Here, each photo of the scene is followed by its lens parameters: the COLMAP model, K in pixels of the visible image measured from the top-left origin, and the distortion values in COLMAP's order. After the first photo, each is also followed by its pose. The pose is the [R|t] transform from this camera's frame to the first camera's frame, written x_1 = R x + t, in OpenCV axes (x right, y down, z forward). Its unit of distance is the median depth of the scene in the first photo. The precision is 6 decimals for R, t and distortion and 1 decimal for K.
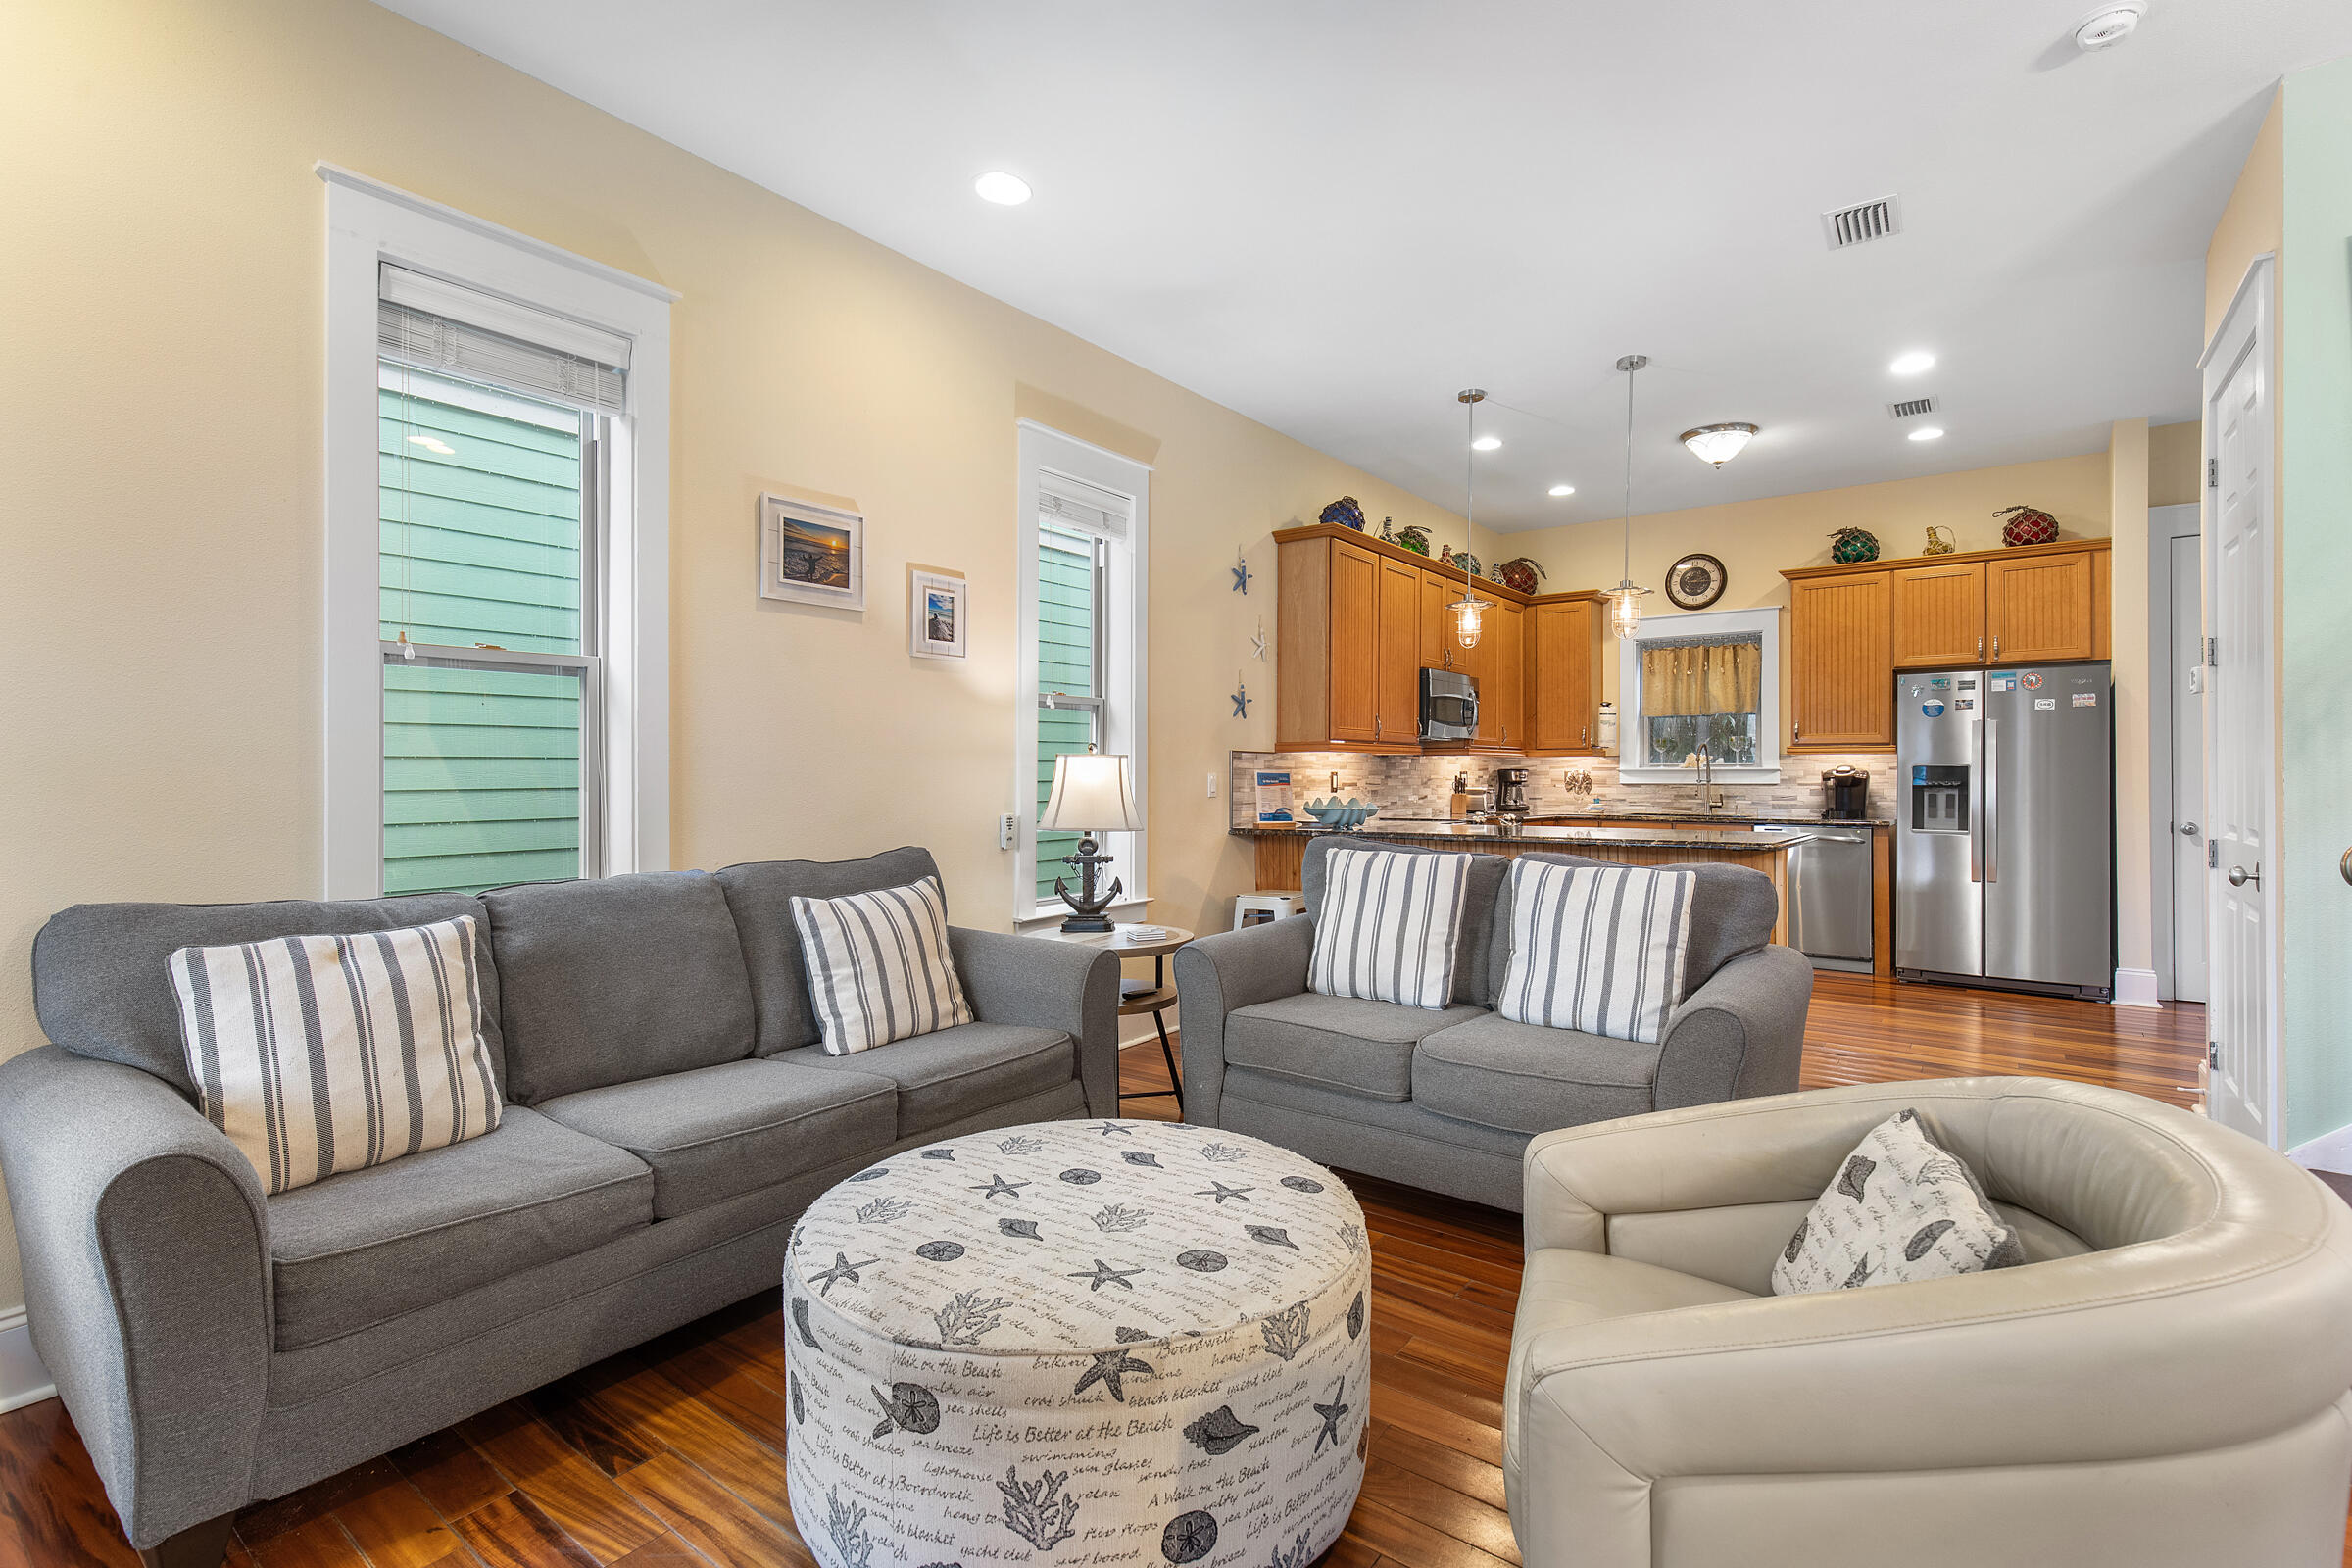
lens RADIAL K [[1057.7, 0, 1168.5], [0, 1057.7, 754.9], [0, 0, 1]] dist [0.000391, -0.000759]
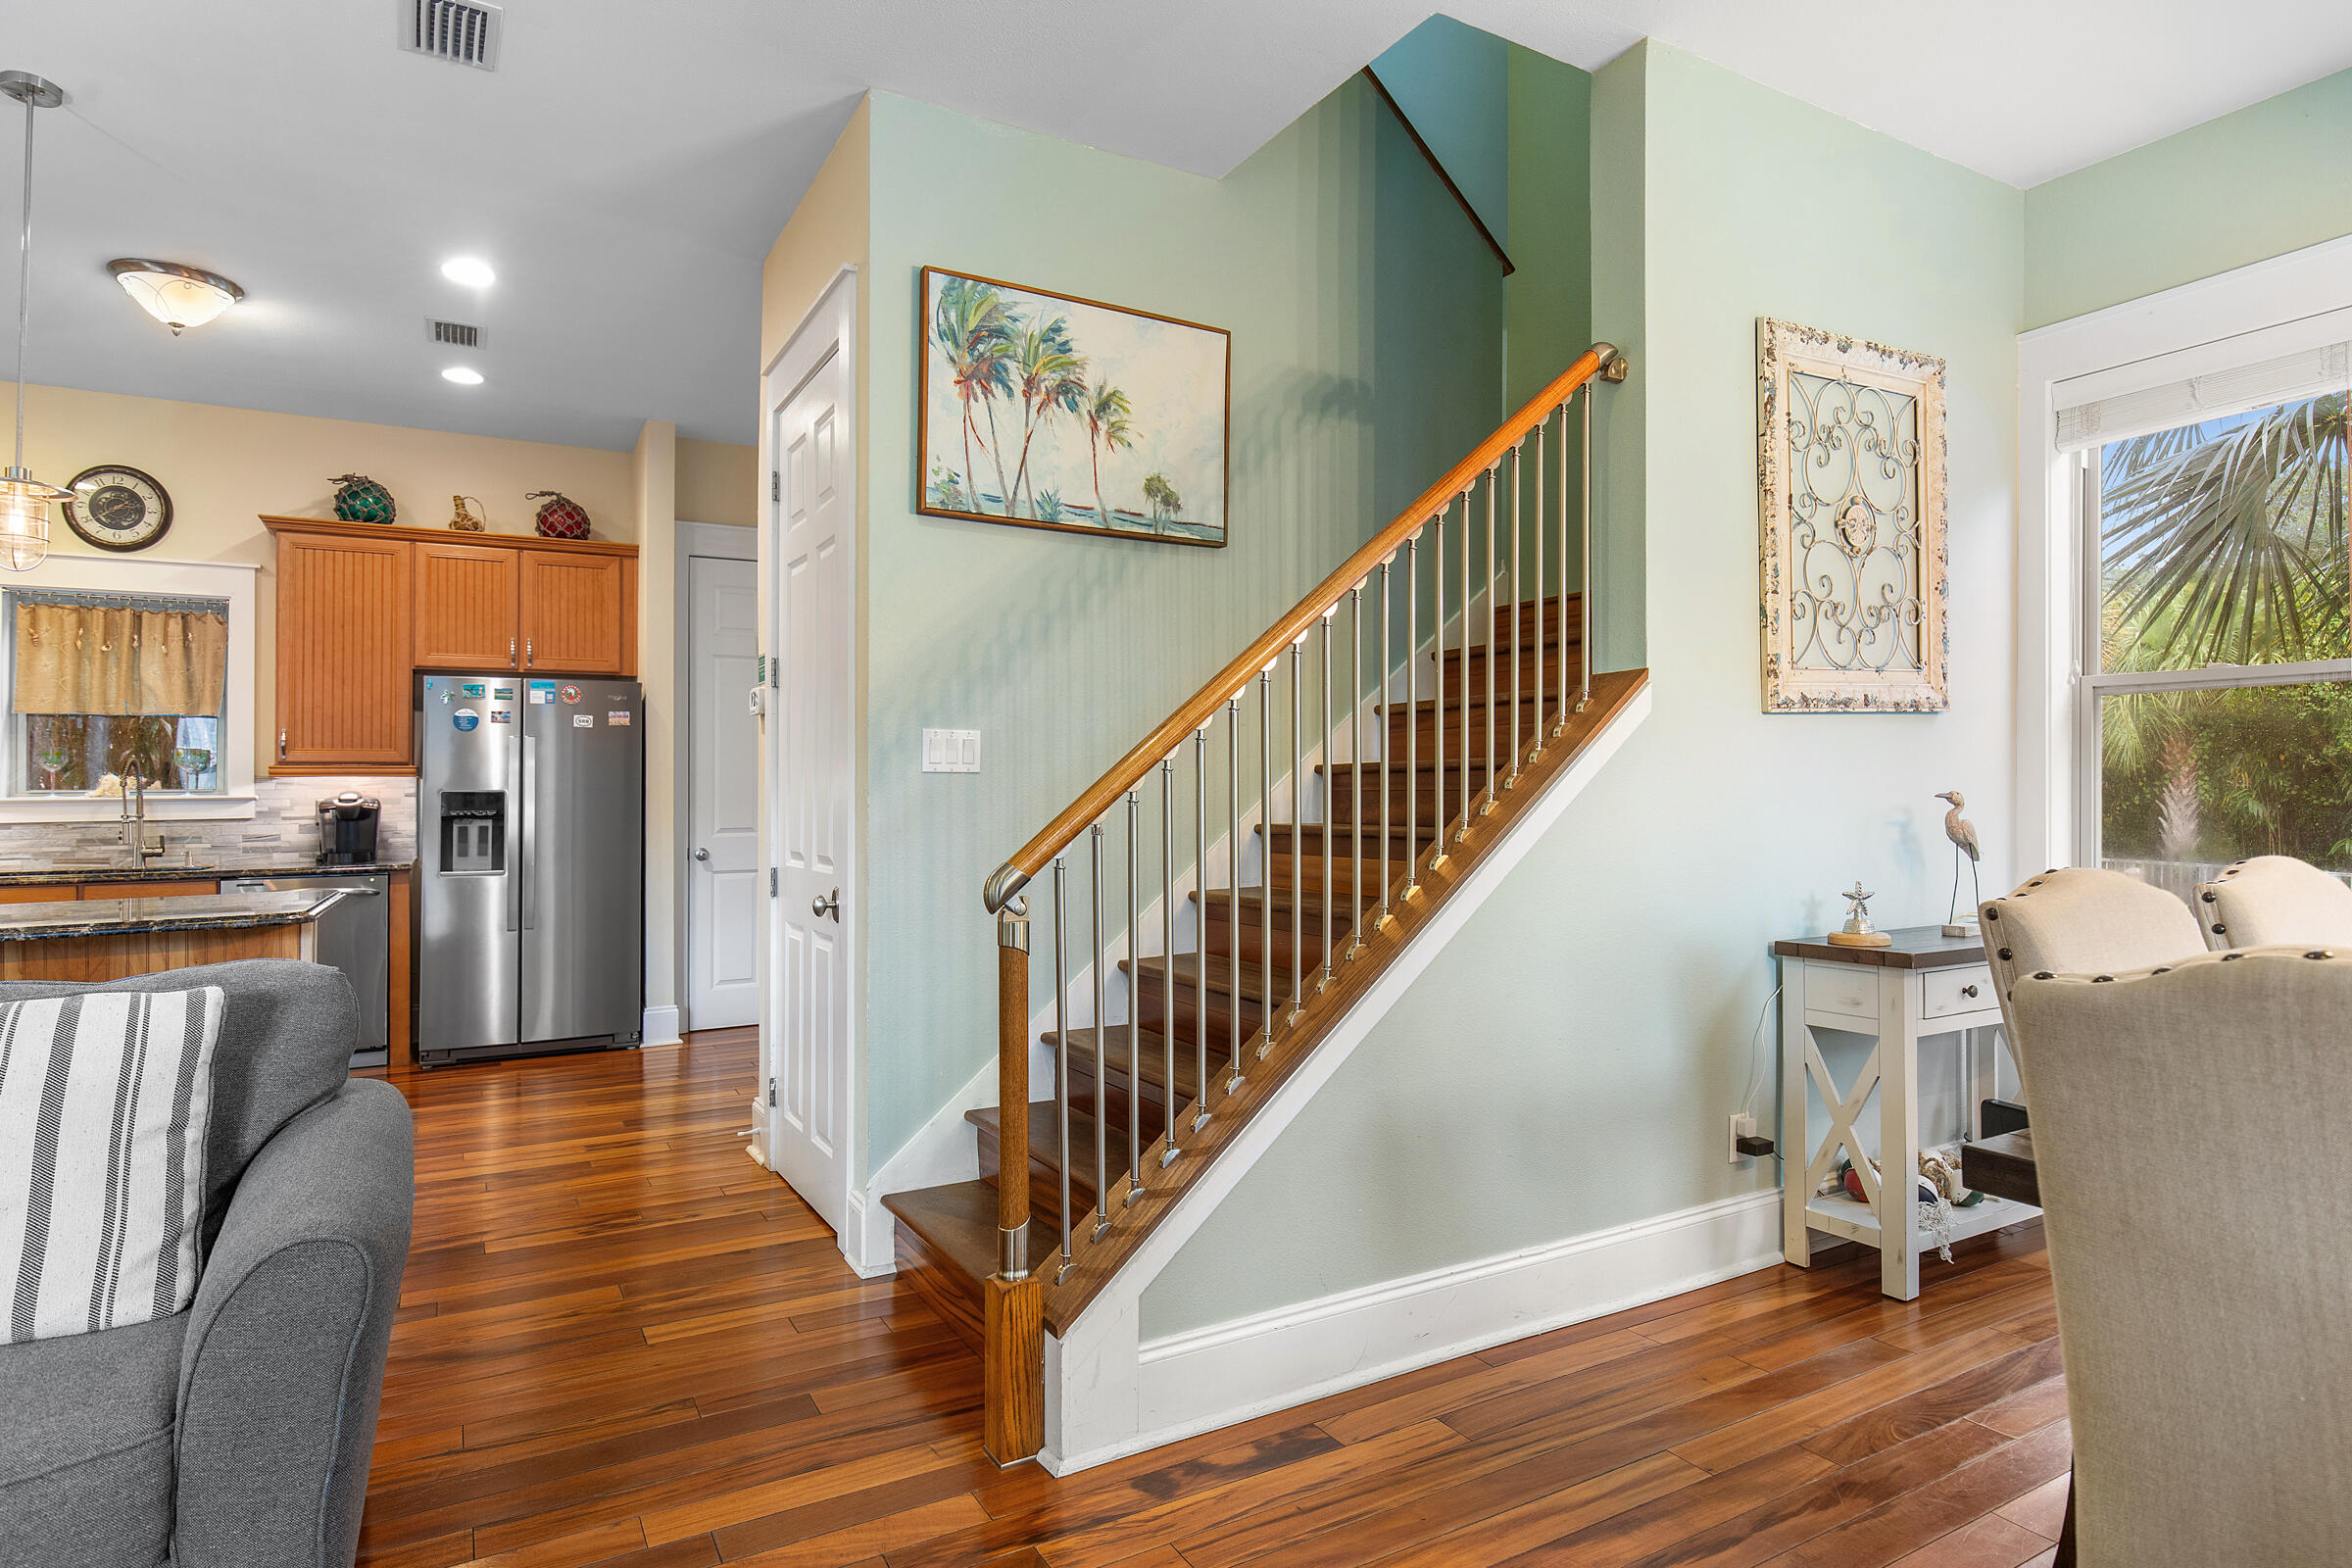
lens RADIAL K [[1282.5, 0, 1172.0], [0, 1282.5, 782.2], [0, 0, 1]] dist [-0.003471, -0.001651]
pose [[0.383129, 0.003354, 0.923689, 0.030272], [-0.005747, 0.999983, -0.001247, 0.001002], [-0.923677, -0.004831, 0.383142, 0.131165]]
